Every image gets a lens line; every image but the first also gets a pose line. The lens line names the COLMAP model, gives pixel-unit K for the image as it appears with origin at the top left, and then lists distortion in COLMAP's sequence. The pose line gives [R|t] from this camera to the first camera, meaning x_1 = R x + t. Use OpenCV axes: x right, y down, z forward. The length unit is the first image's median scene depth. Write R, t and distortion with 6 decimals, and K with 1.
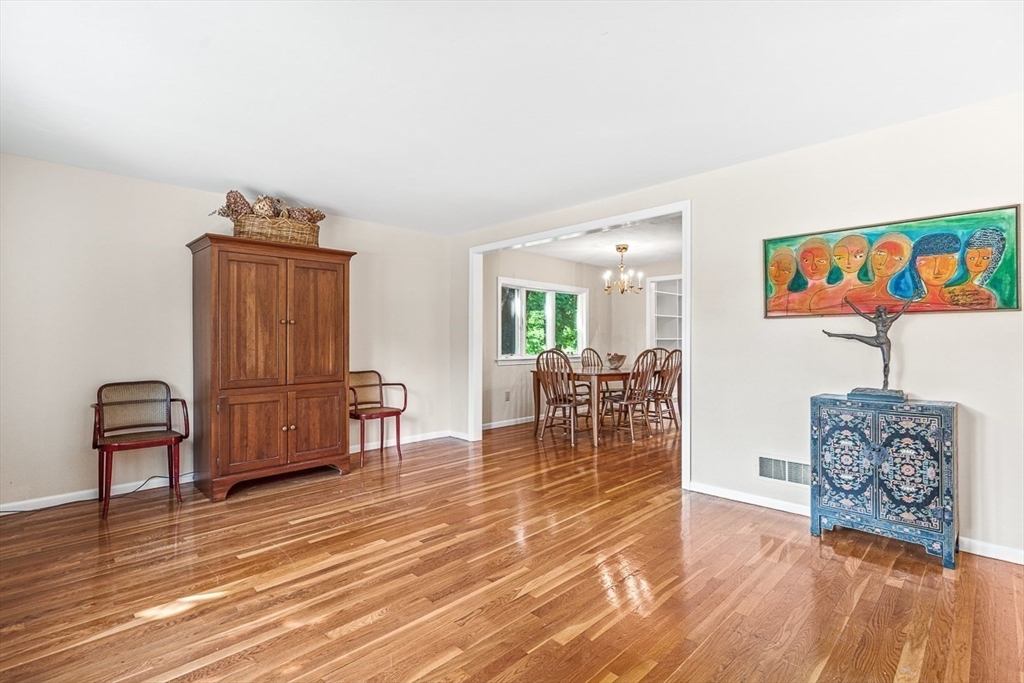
lens RADIAL K [[479.6, 0, 515.3], [0, 479.6, 341.0], [0, 0, 1]] dist [0.005620, 0.000026]
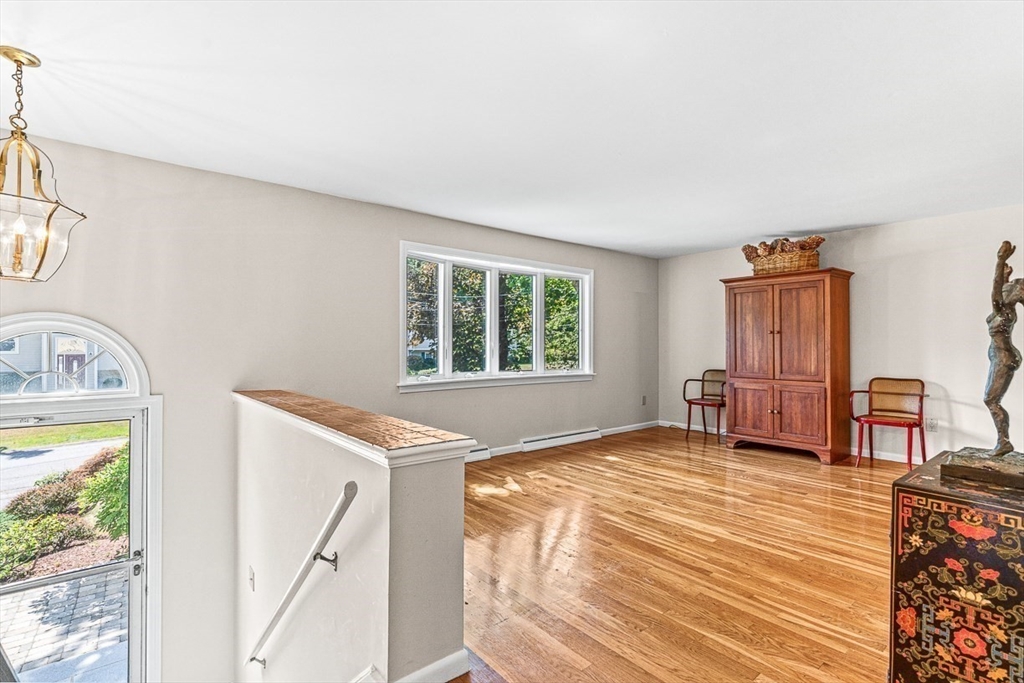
lens RADIAL K [[479.6, 0, 519.2], [0, 479.6, 339.8], [0, 0, 1]] dist [0.005620, 0.000026]
pose [[-0.082872, -0.009875, -0.996511, 1.175498], [-0.006650, 0.999934, -0.009356, -0.001780], [0.996538, 0.005852, -0.082932, 0.521145]]
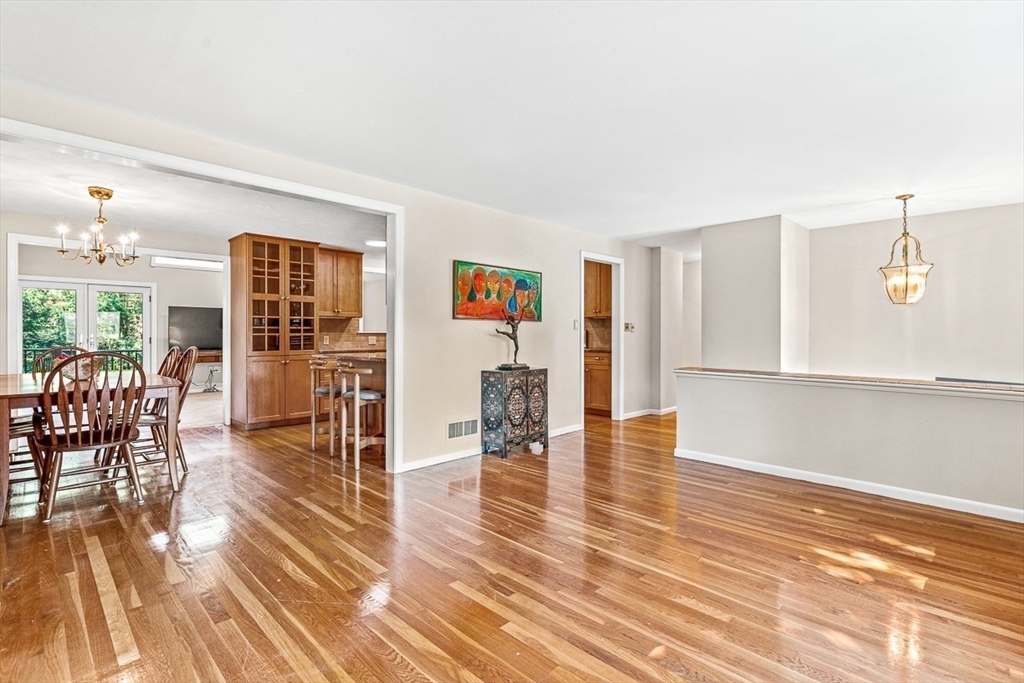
lens RADIAL K [[479.6, 0, 508.9], [0, 479.6, 340.9], [0, 0, 1]] dist [0.005620, 0.000026]
pose [[0.002484, -0.007102, 0.999972, -0.901190], [0.000263, 0.999975, 0.007102, 0.005245], [-0.999997, 0.000245, 0.002486, 0.936379]]
